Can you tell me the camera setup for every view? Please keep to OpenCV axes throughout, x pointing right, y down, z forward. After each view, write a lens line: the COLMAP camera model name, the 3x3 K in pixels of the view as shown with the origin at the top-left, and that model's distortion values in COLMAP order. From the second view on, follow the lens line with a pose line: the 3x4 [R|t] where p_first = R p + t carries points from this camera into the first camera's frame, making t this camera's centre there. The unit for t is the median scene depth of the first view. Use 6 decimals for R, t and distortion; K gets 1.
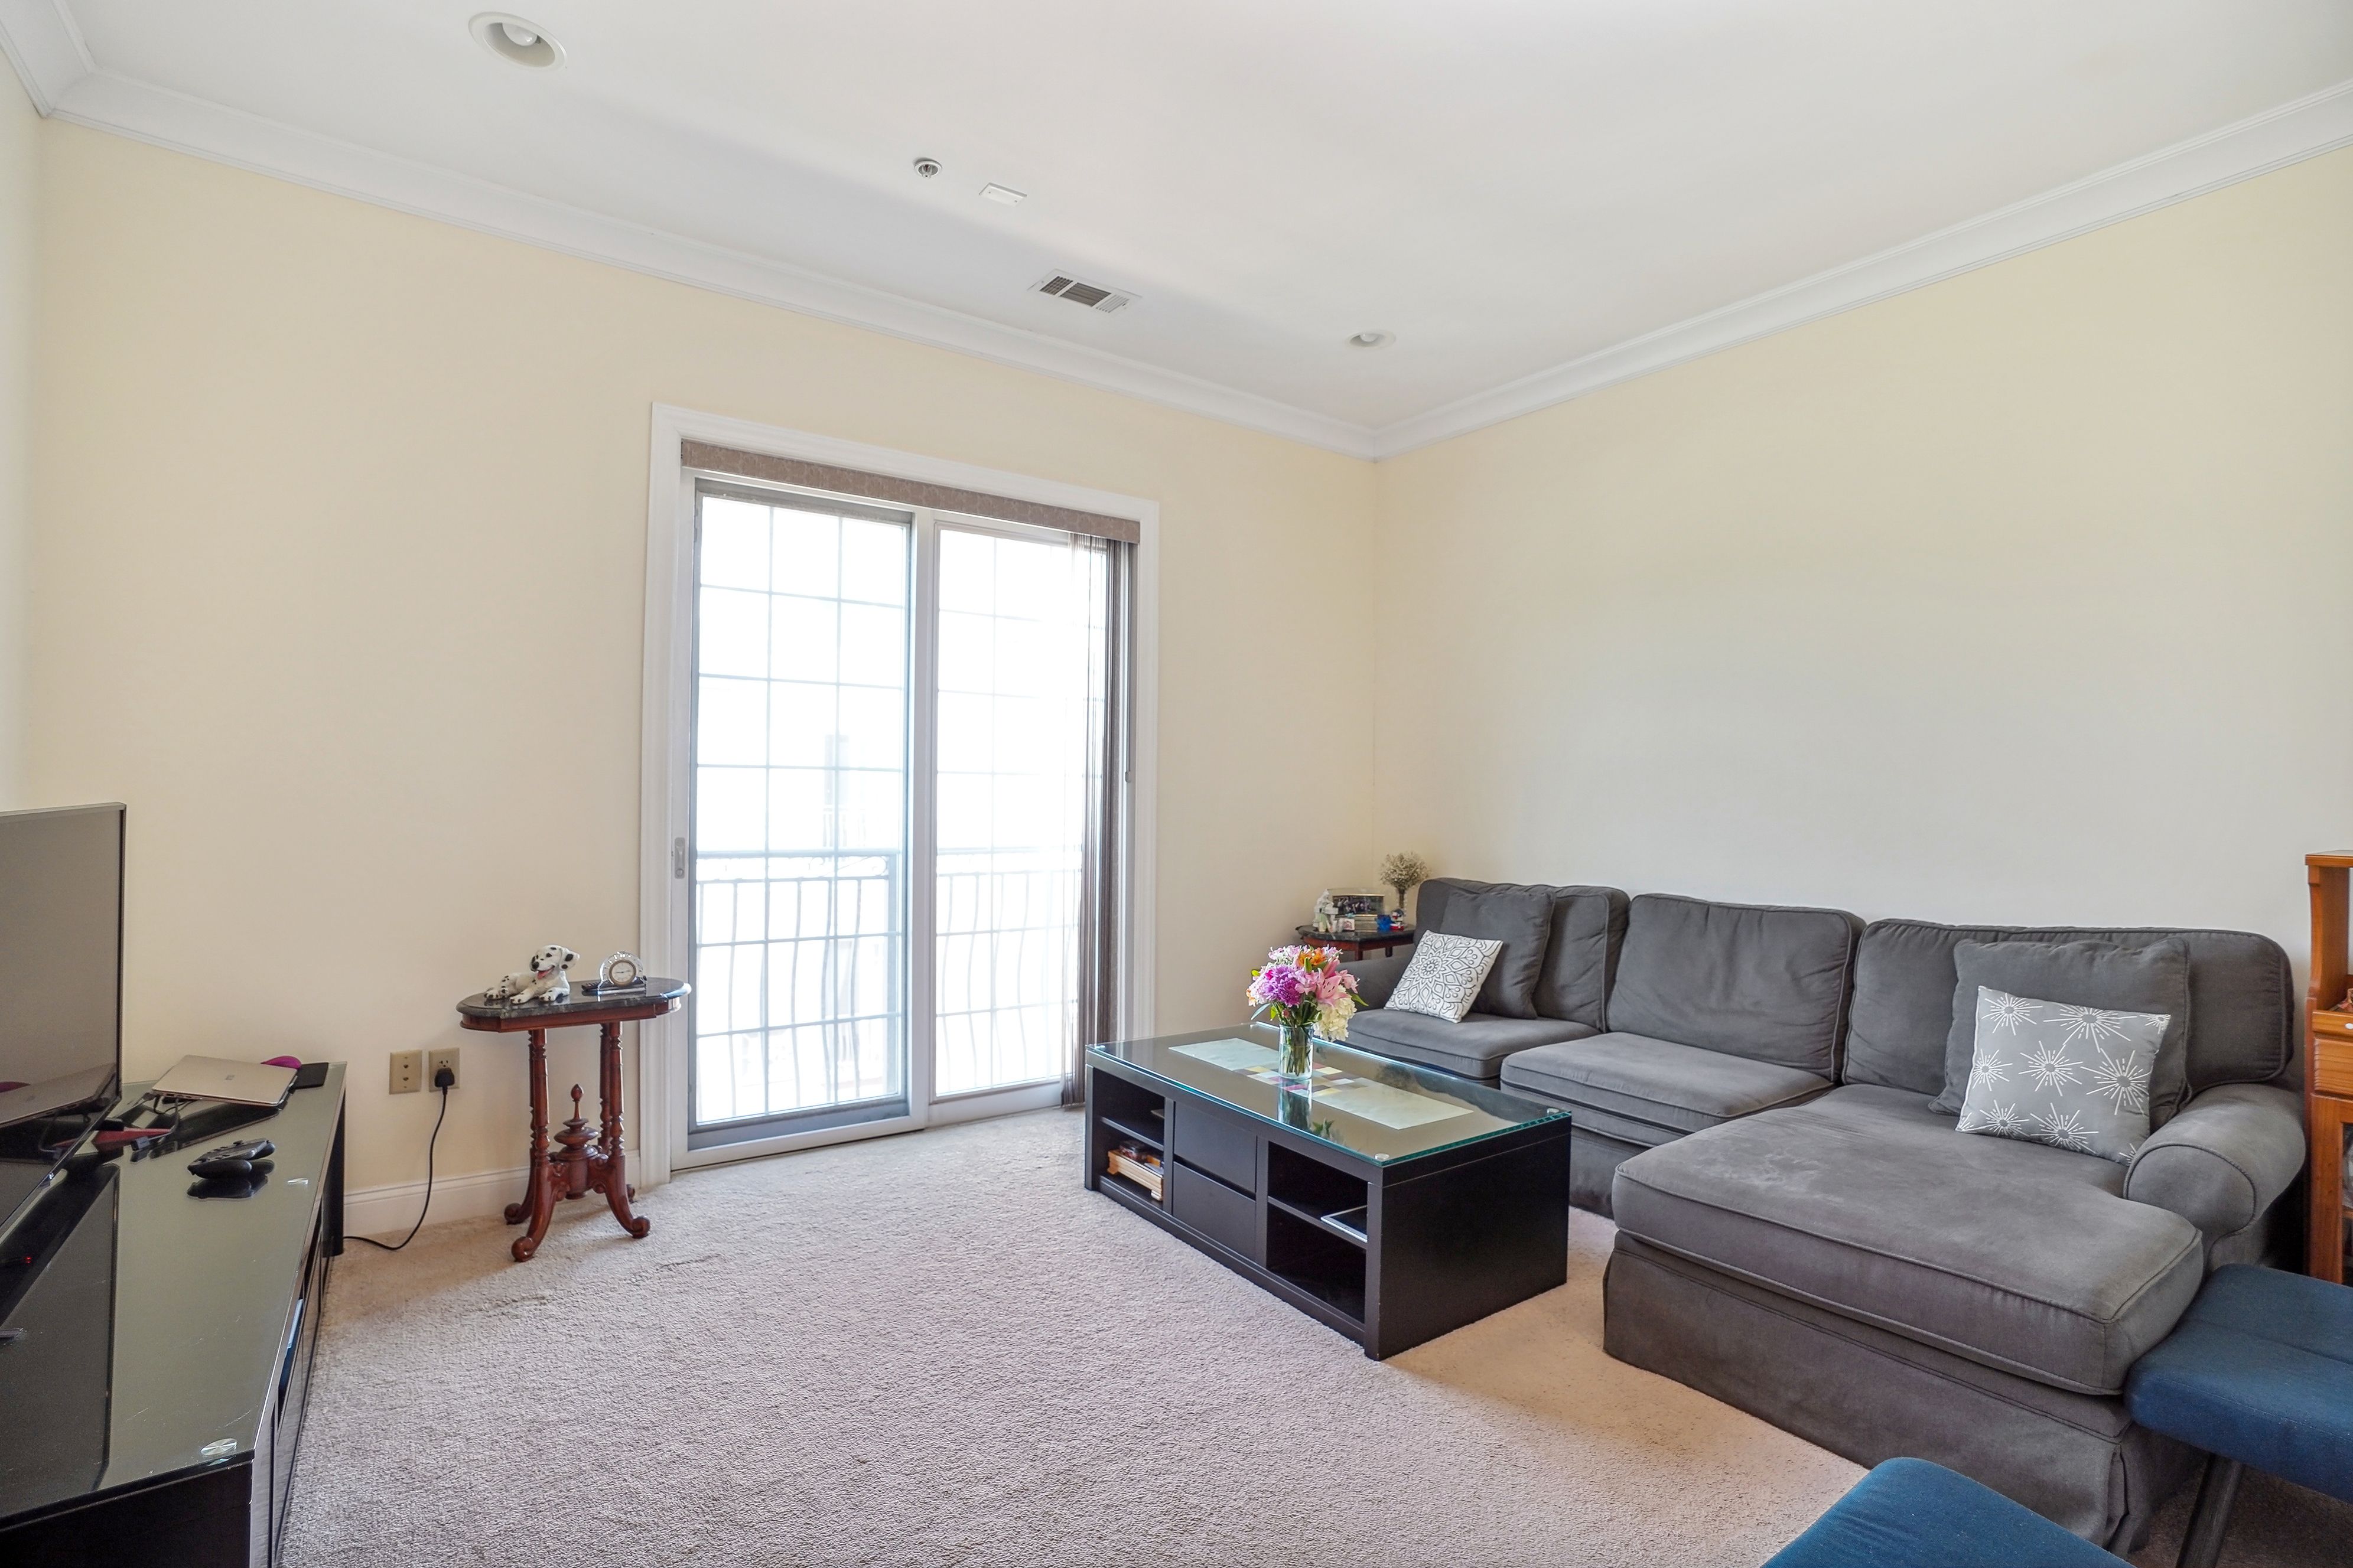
lens RADIAL K [[1109.0, 0, 1156.0], [0, 1109.0, 779.8], [0, 0, 1]] dist [0.002503, 0.000532]
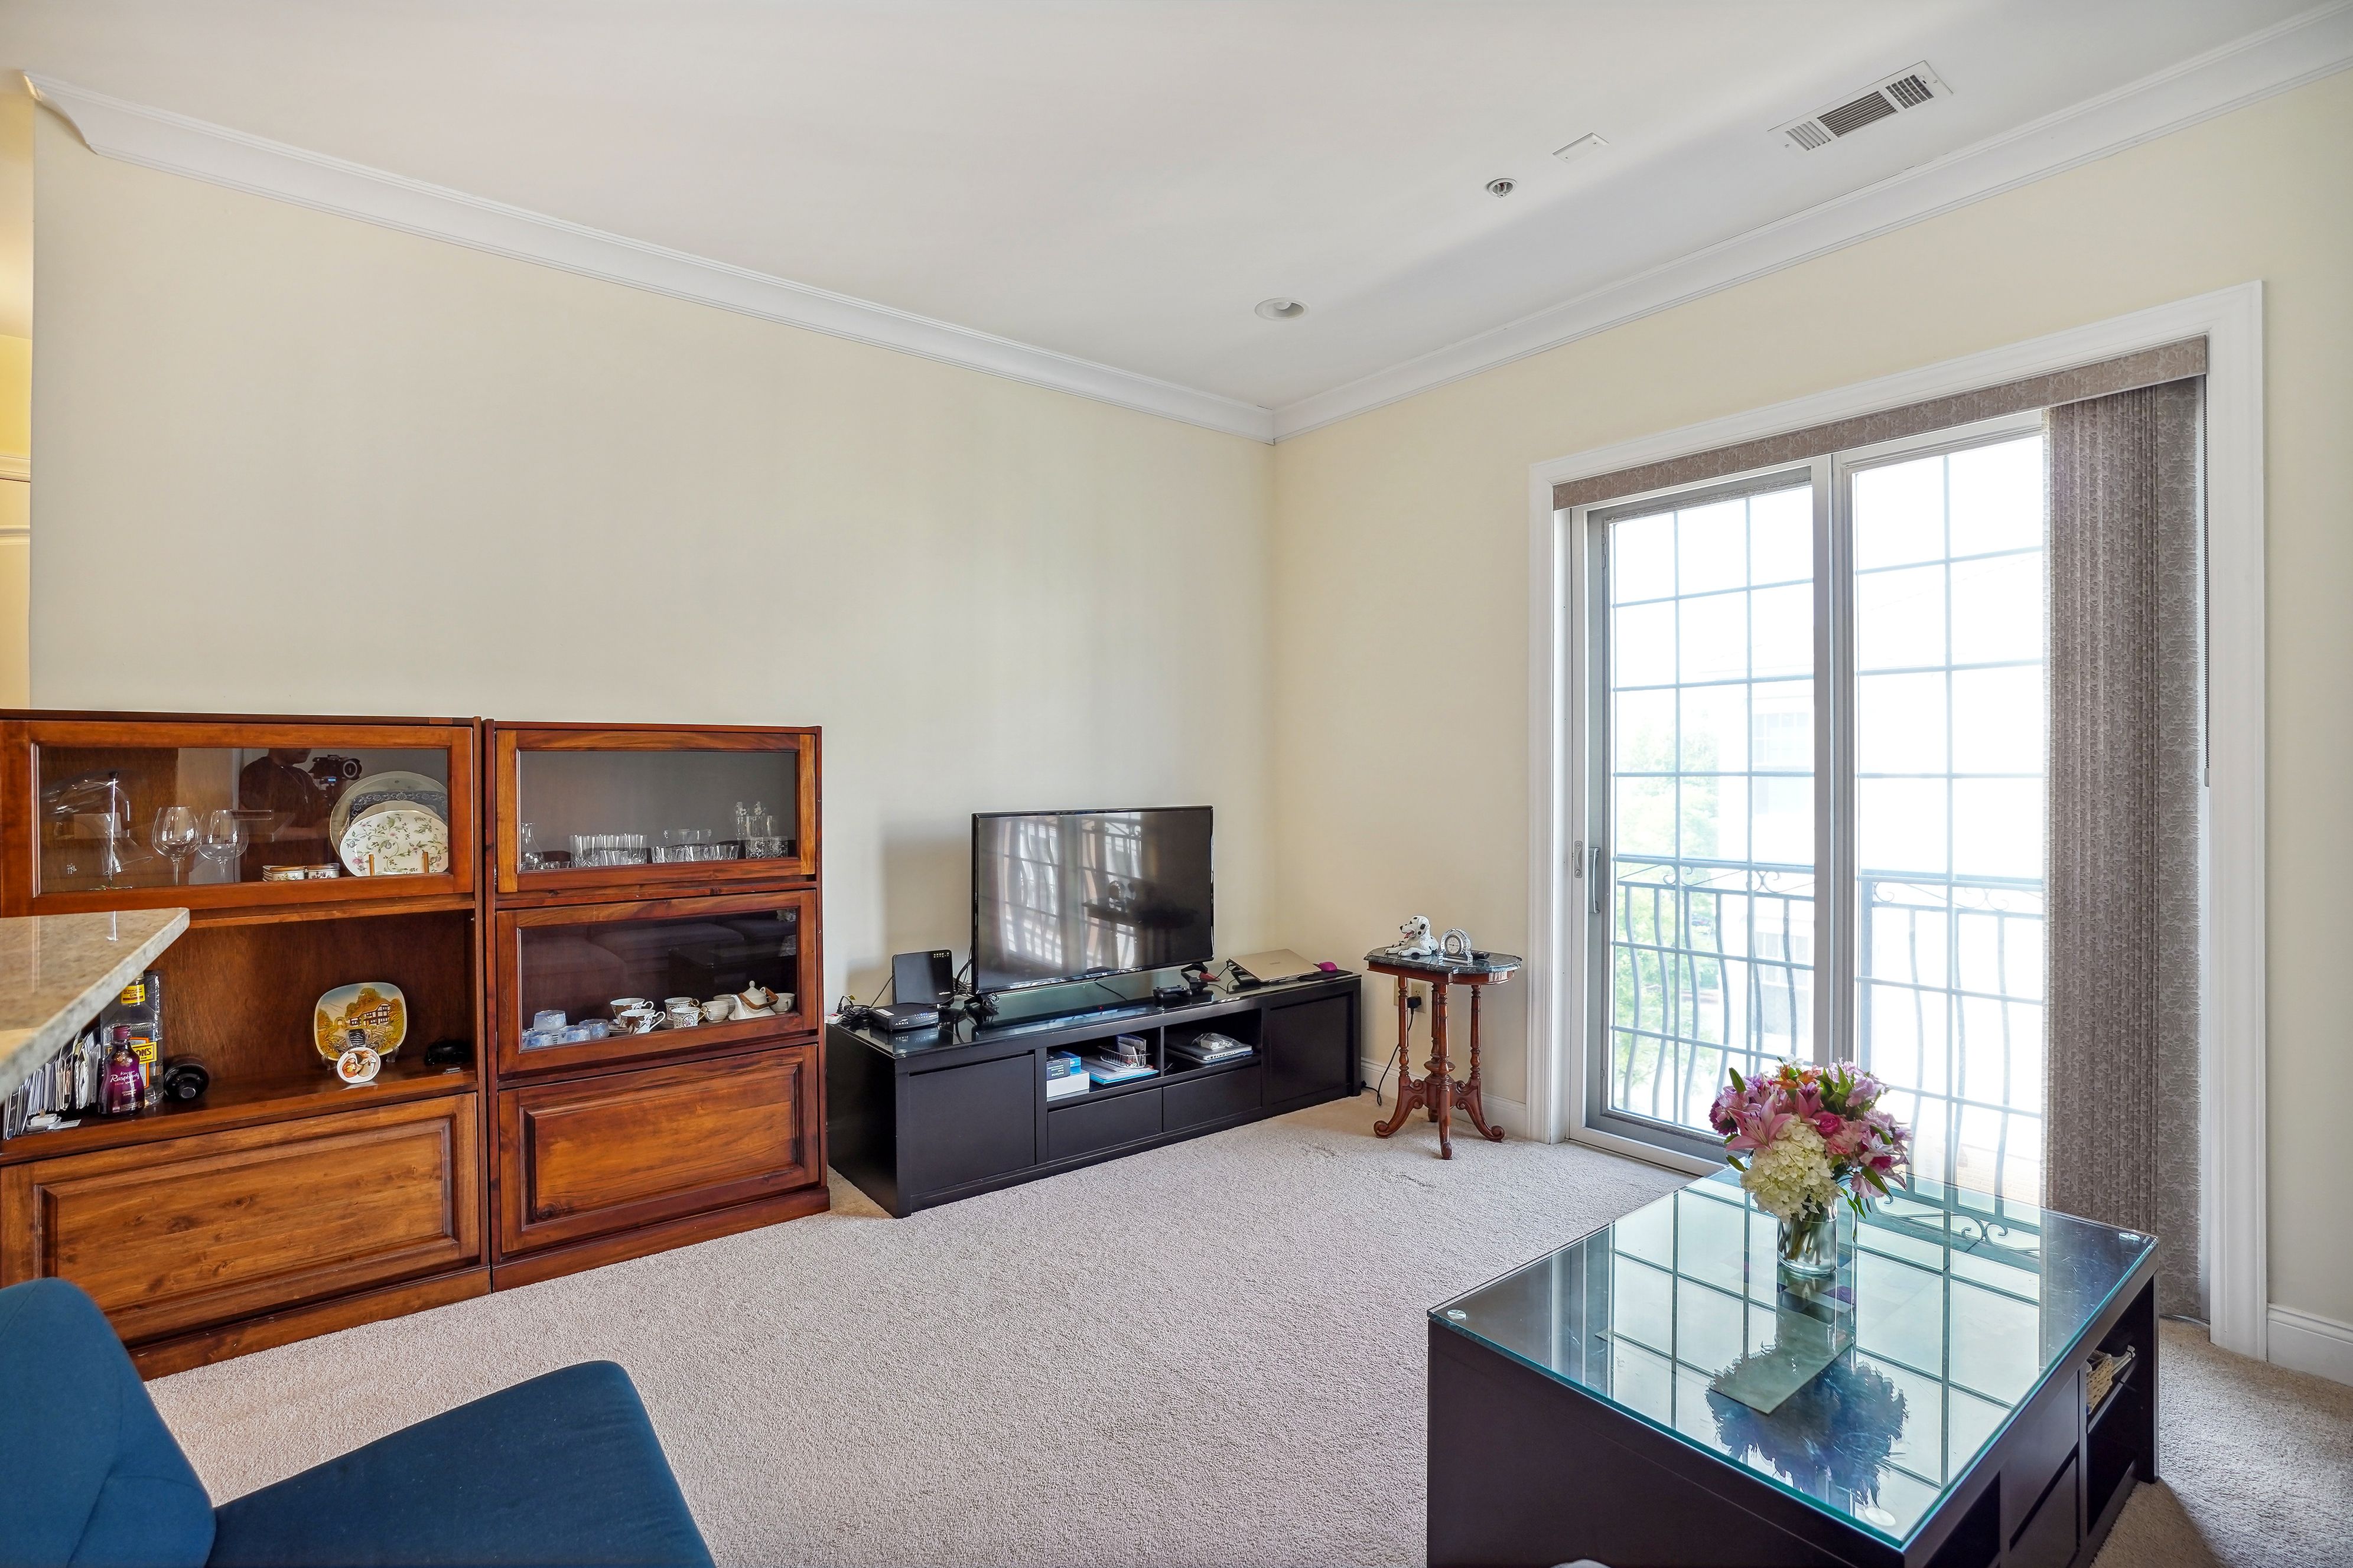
lens RADIAL K [[1109.0, 0, 1156.0], [0, 1109.0, 779.8], [0, 0, 1]] dist [0.002503, 0.000532]
pose [[0.085560, -0.025225, -0.996014, 0.573861], [0.004070, 0.999680, -0.024968, 0.014662], [0.996325, -0.001917, 0.085635, 0.439942]]
